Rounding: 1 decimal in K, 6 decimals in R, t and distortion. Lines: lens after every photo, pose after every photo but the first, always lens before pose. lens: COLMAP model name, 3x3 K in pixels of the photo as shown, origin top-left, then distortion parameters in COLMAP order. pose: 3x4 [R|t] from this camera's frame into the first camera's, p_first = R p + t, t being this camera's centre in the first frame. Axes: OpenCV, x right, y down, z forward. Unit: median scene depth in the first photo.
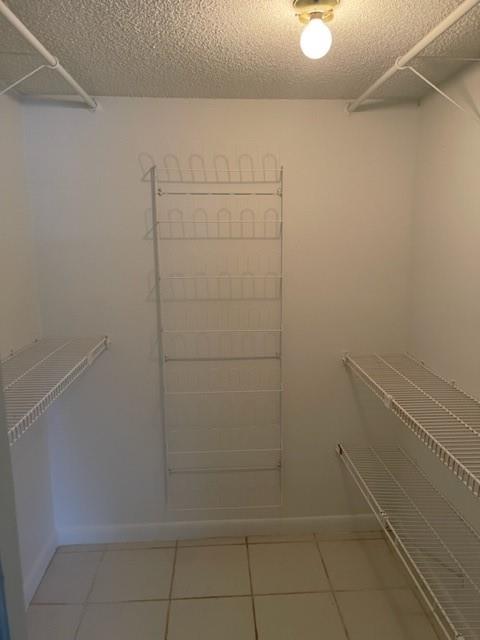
lens RADIAL K [[484.0, 0, 241.3], [0, 484.0, 320.4], [0, 0, 1]] dist [0.036643, -0.031701]
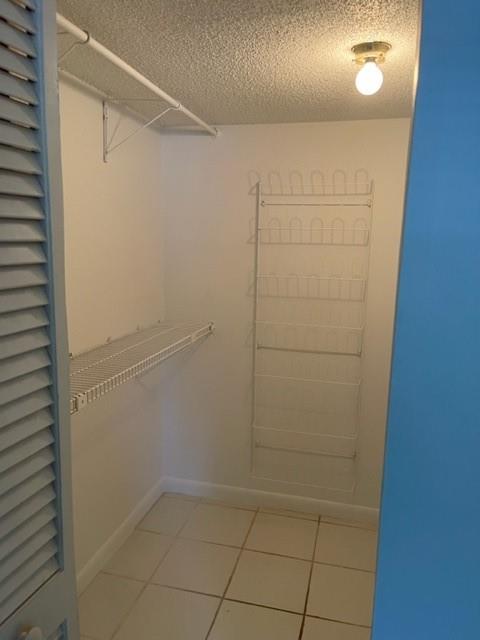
lens RADIAL K [[484.0, 0, 239.9], [0, 484.0, 320.4], [0, 0, 1]] dist [0.036643, -0.031701]
pose [[0.951597, 0.076859, -0.297584, 0.149965], [-0.080428, 0.996760, 0.000251, 0.021723], [0.296639, 0.023696, 0.954696, -0.129446]]
